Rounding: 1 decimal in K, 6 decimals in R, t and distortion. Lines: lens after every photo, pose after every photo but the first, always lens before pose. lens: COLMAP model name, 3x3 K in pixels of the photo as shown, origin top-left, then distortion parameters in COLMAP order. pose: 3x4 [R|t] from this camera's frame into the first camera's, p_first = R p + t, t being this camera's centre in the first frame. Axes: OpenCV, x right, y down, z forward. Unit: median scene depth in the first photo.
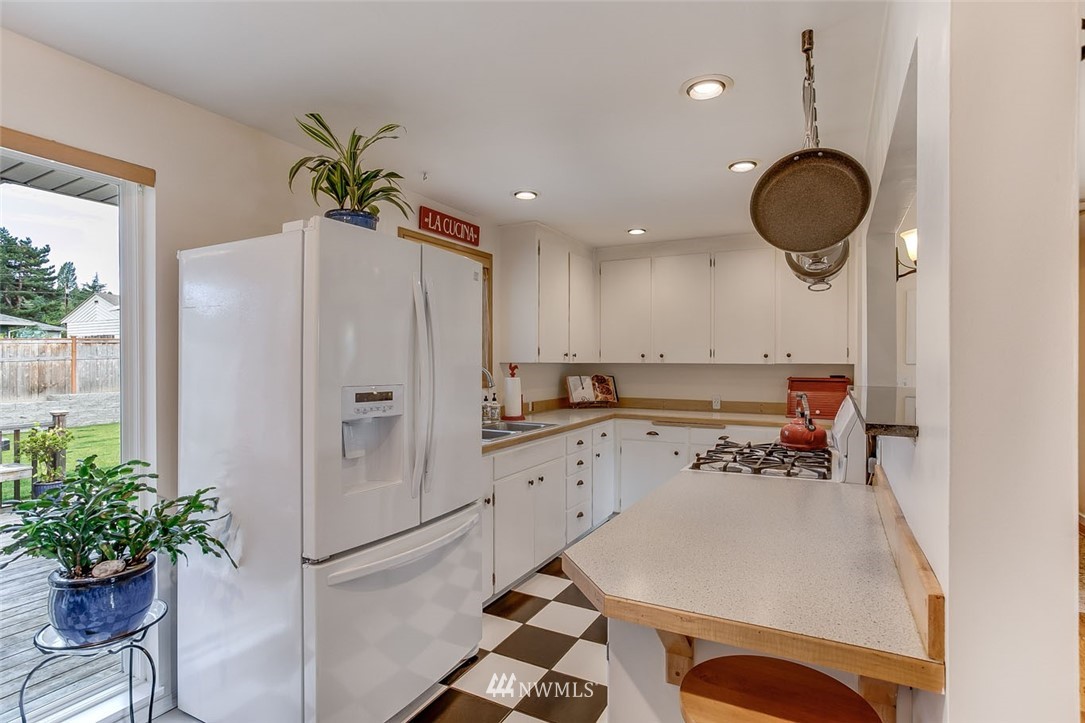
lens RADIAL K [[532.6, 0, 543.3], [0, 532.6, 361.2], [0, 0, 1]] dist [-0.048111, 0.015998]
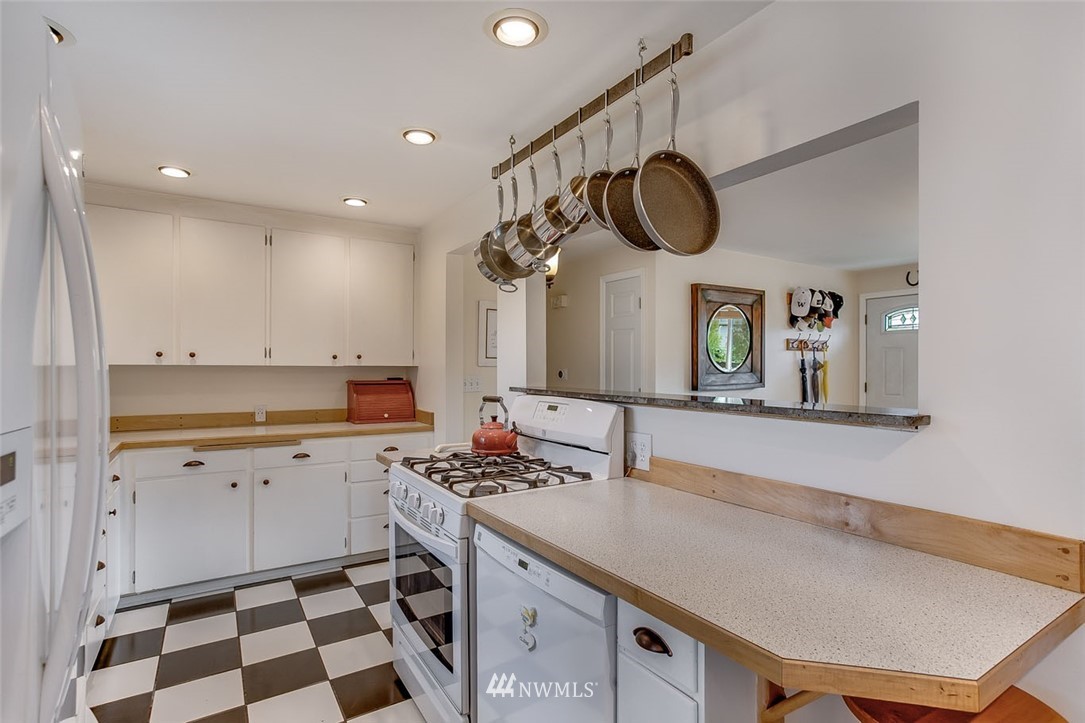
lens RADIAL K [[532.6, 0, 539.8], [0, 532.6, 369.3], [0, 0, 1]] dist [-0.048111, 0.015998]
pose [[0.489154, -0.005165, 0.872182, -0.185471], [-0.003428, 0.999963, 0.007844, 0.002629], [-0.872191, -0.006826, 0.489118, 0.265364]]
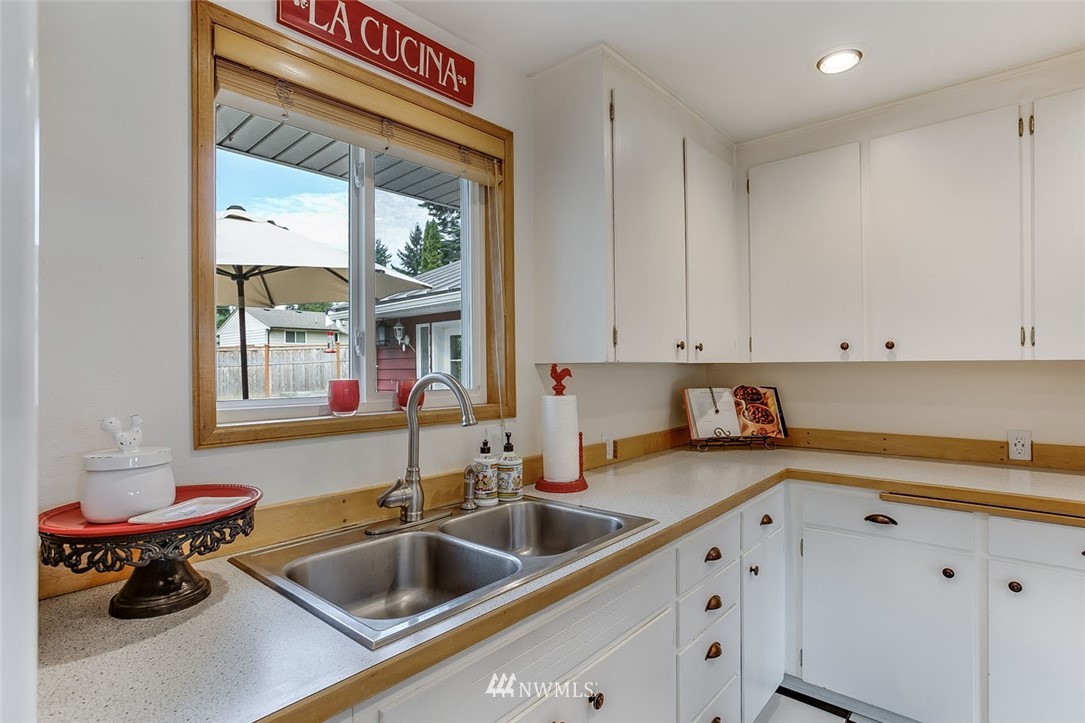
lens RADIAL K [[532.6, 0, 547.3], [0, 532.6, 368.0], [0, 0, 1]] dist [-0.048111, 0.015998]
pose [[0.974306, -0.010312, -0.224990, 0.035038], [0.011527, 0.999925, 0.004084, 0.004791], [0.224931, -0.006572, 0.974353, 0.534996]]
